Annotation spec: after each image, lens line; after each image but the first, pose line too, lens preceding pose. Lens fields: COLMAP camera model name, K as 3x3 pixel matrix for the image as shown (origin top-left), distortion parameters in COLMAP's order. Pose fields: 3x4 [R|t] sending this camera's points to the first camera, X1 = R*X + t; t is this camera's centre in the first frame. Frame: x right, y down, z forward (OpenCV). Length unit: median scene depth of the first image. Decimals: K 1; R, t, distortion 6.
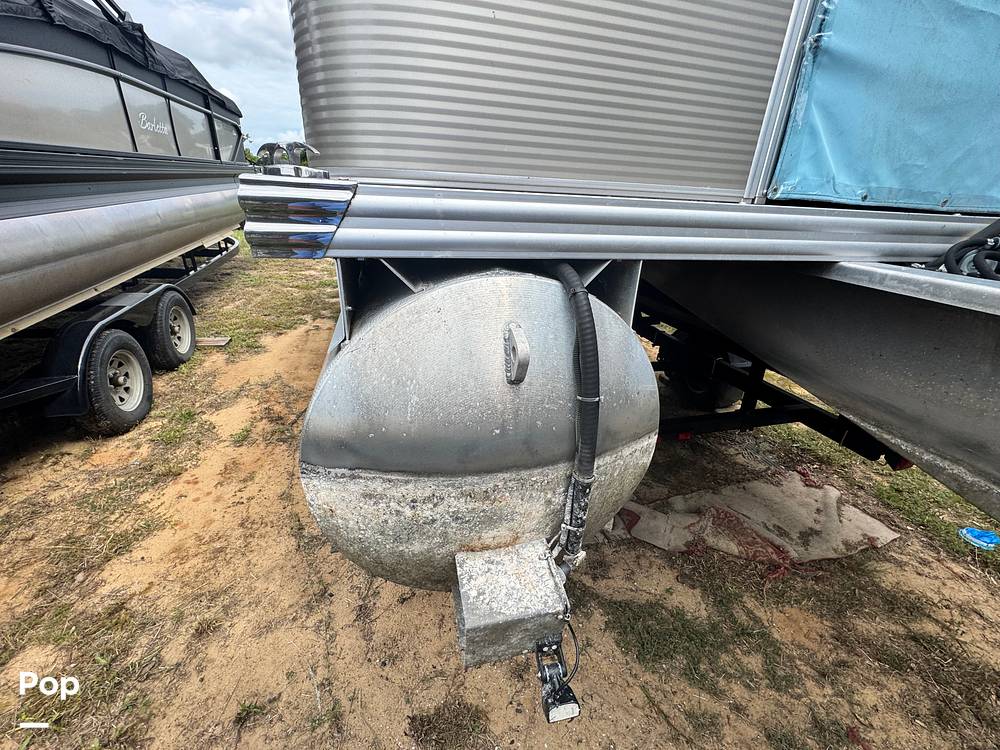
lens RADIAL K [[400.7, 0, 500.5], [0, 400.7, 376.0], [0, 0, 1]] dist [-0.001669, -0.000280]
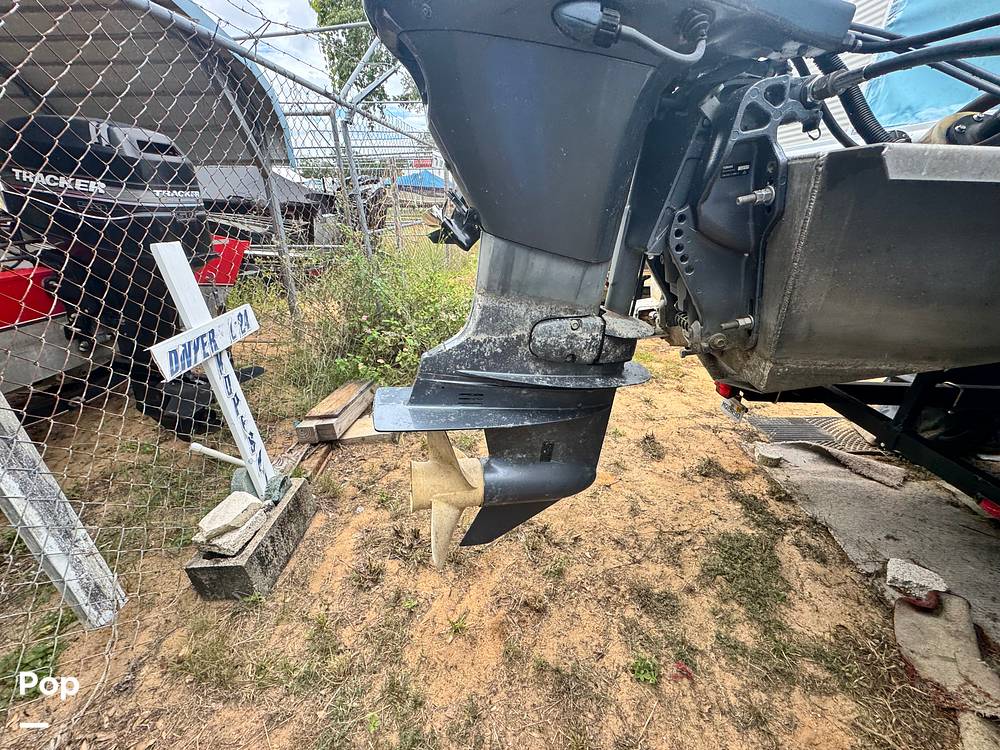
lens RADIAL K [[400.4, 0, 494.7], [0, 400.4, 376.2], [0, 0, 1]] dist [-0.008476, 0.000074]
pose [[-0.269417, 0.343661, -0.899618, 1.428130], [-0.424488, 0.796134, 0.431255, 0.075586], [0.864421, 0.498064, -0.068612, 0.252817]]
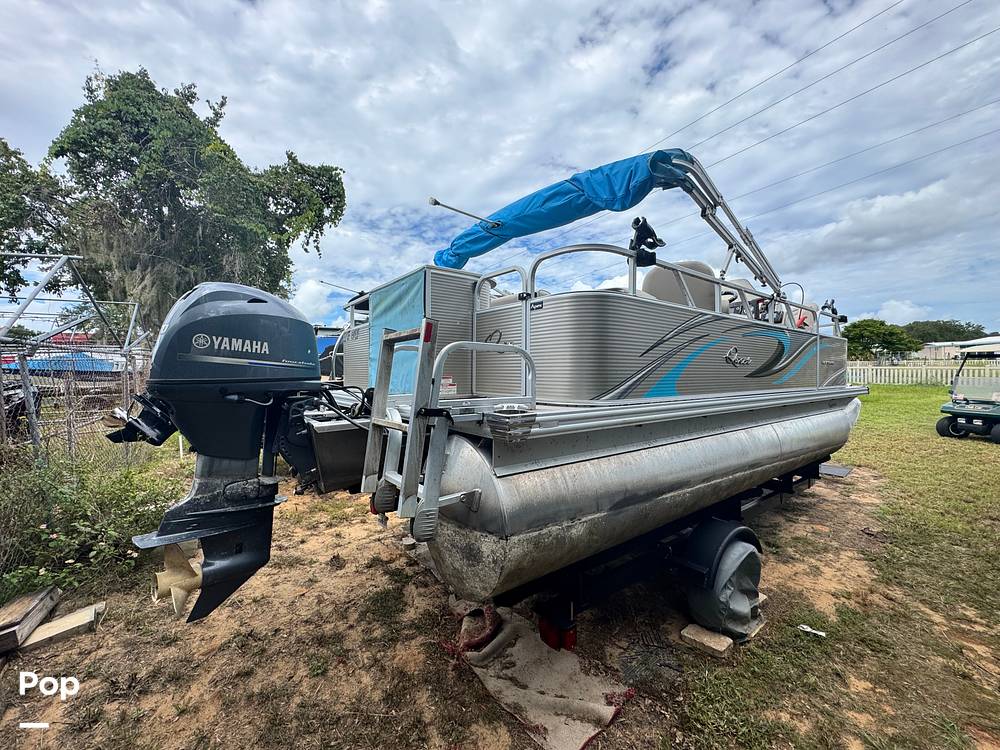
lens RADIAL K [[404.6, 0, 499.2], [0, 404.6, 374.3], [0, 0, 1]] dist [0.000976, 0.000461]
pose [[0.379594, -0.037836, -0.924379, 2.534517], [-0.355349, 0.916558, -0.183438, -0.194248], [0.854187, 0.398109, 0.334474, 0.409598]]
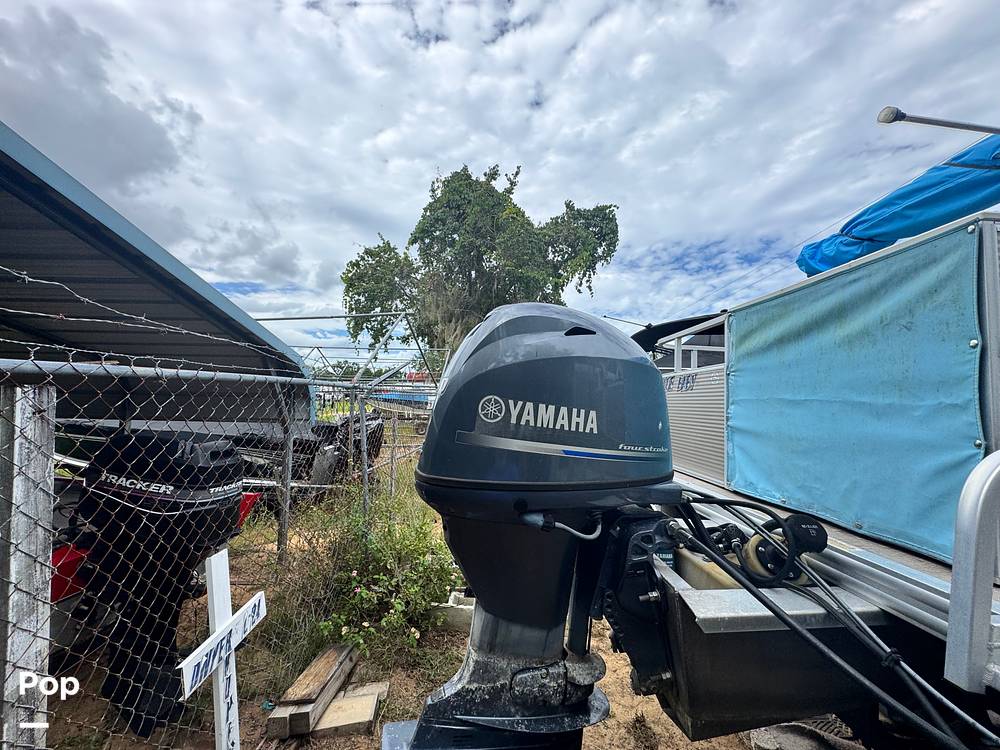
lens RADIAL K [[400.4, 0, 494.0], [0, 400.4, 372.8], [0, 0, 1]] dist [-0.004350, -0.000297]
pose [[-0.229777, -0.125893, -0.965067, 1.678493], [-0.441400, 0.897231, -0.011950, -0.239003], [0.867392, 0.423235, -0.261732, 0.152623]]
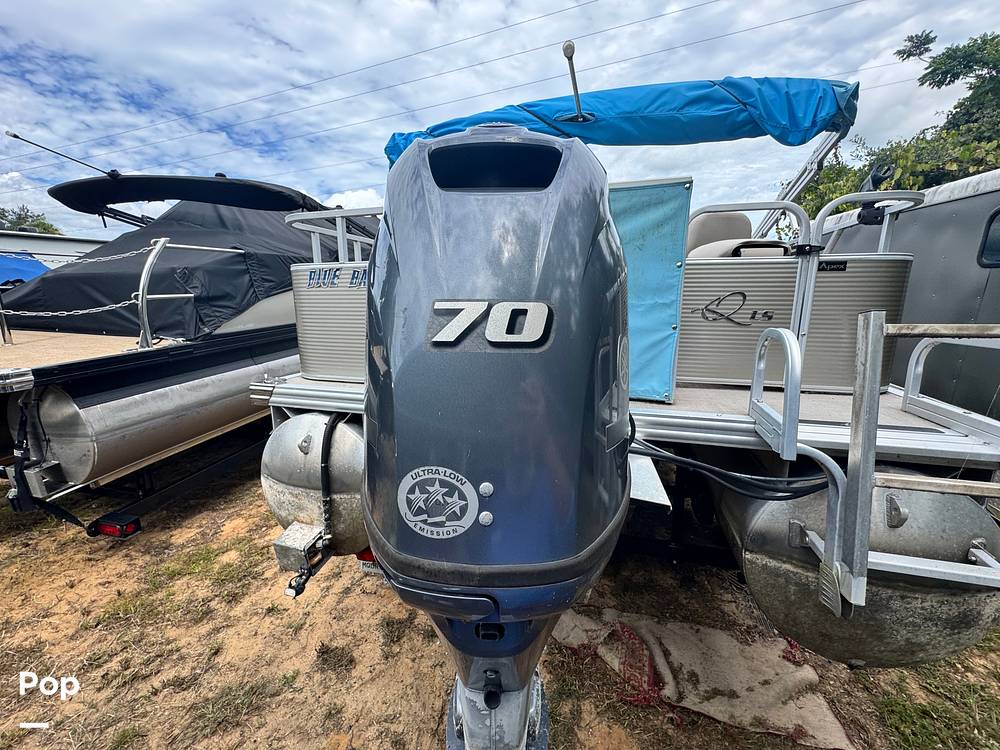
lens RADIAL K [[400.7, 0, 500.5], [0, 400.7, 376.0], [0, 0, 1]] dist [-0.001669, -0.000280]
pose [[0.853232, 0.055784, -0.518540, 1.104368], [-0.172820, 0.968330, -0.180195, -0.101680], [0.492066, 0.243362, 0.835850, -0.332977]]
